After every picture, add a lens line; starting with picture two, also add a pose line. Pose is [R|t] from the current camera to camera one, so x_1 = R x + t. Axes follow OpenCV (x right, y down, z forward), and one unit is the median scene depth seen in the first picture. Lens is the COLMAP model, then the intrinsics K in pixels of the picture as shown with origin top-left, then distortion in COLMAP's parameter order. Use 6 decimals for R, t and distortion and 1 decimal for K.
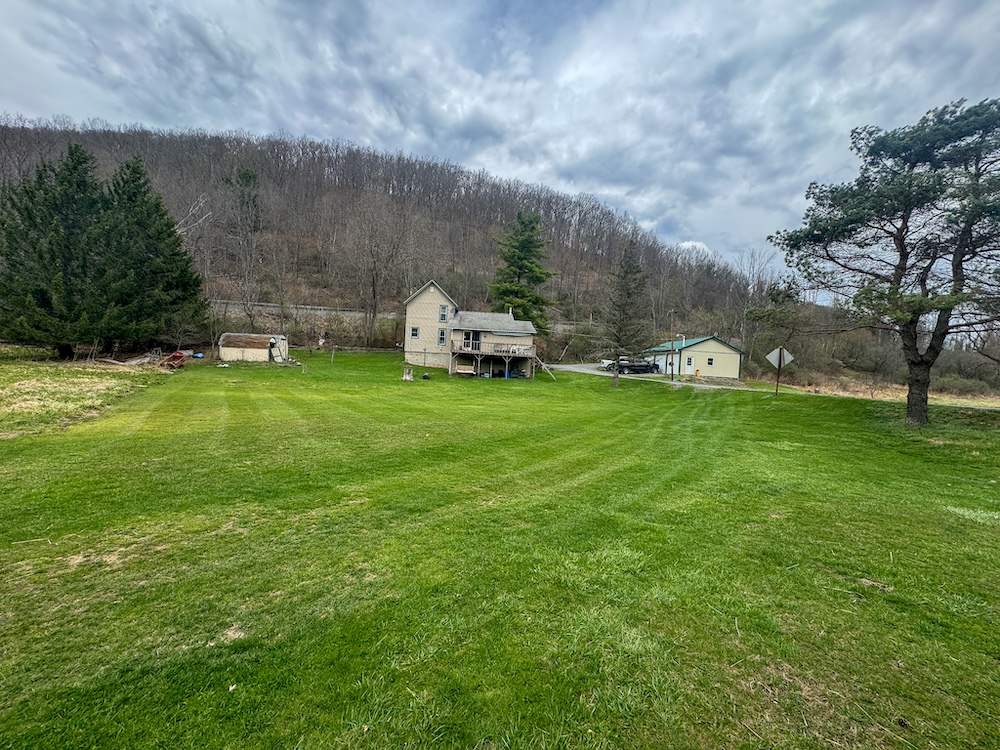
lens RADIAL K [[397.0, 0, 500.2], [0, 397.0, 373.3], [0, 0, 1]] dist [0.000607, 0.000099]
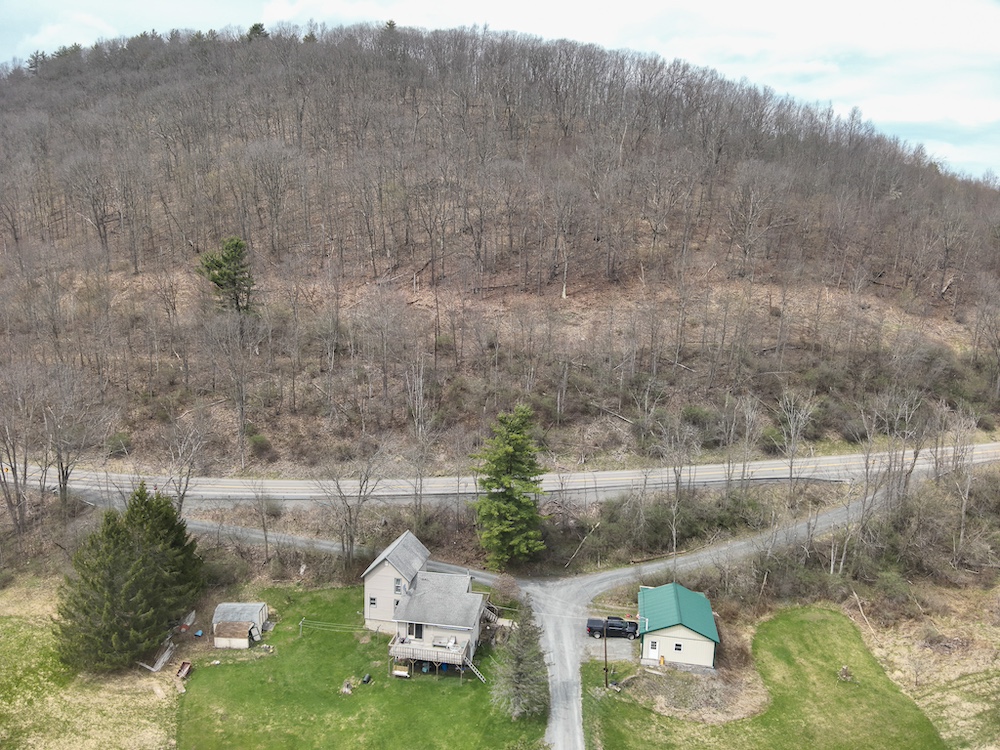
lens RADIAL K [[728.3, 0, 496.3], [0, 728.3, 376.5], [0, 0, 1]] dist [0.133884, -0.265943]
pose [[0.961454, 0.003492, -0.274942, 0.633289], [0.033557, 0.990955, 0.129931, -0.938518], [0.272909, -0.134149, 0.952641, -0.691074]]
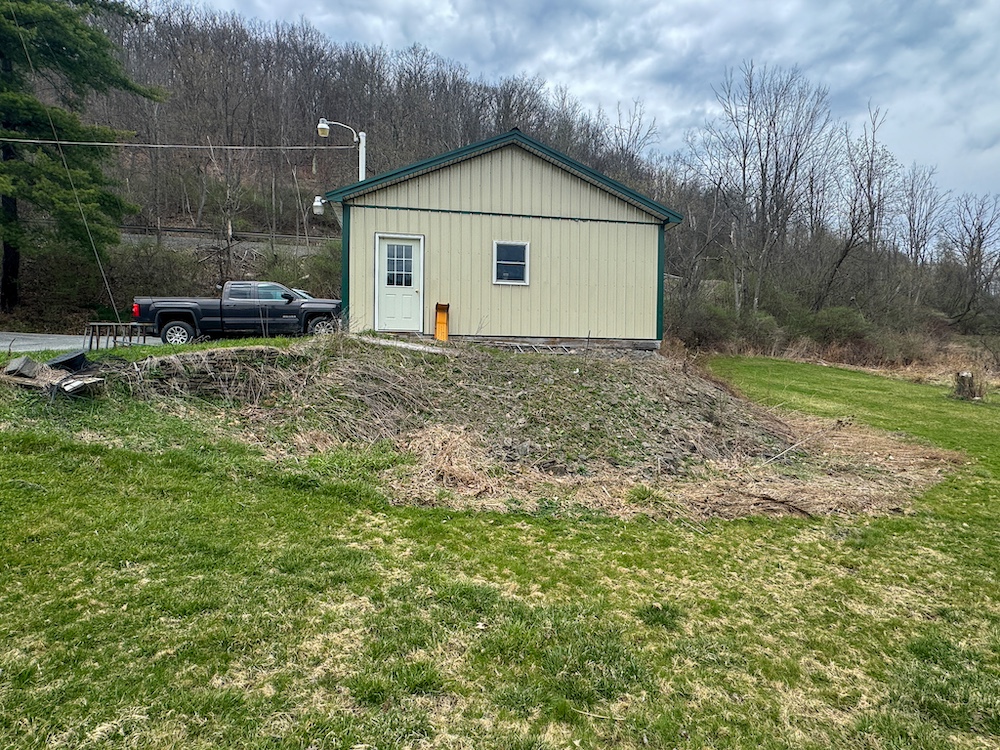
lens RADIAL K [[520.1, 0, 500.0], [0, 520.1, 375.0], [0, 0, 1]] dist [0.000127, 0.000010]
pose [[0.996593, -0.049462, 0.066002, 0.538070], [0.048776, 0.998738, 0.011969, 0.024441], [-0.066511, -0.008709, 0.997748, 0.791338]]
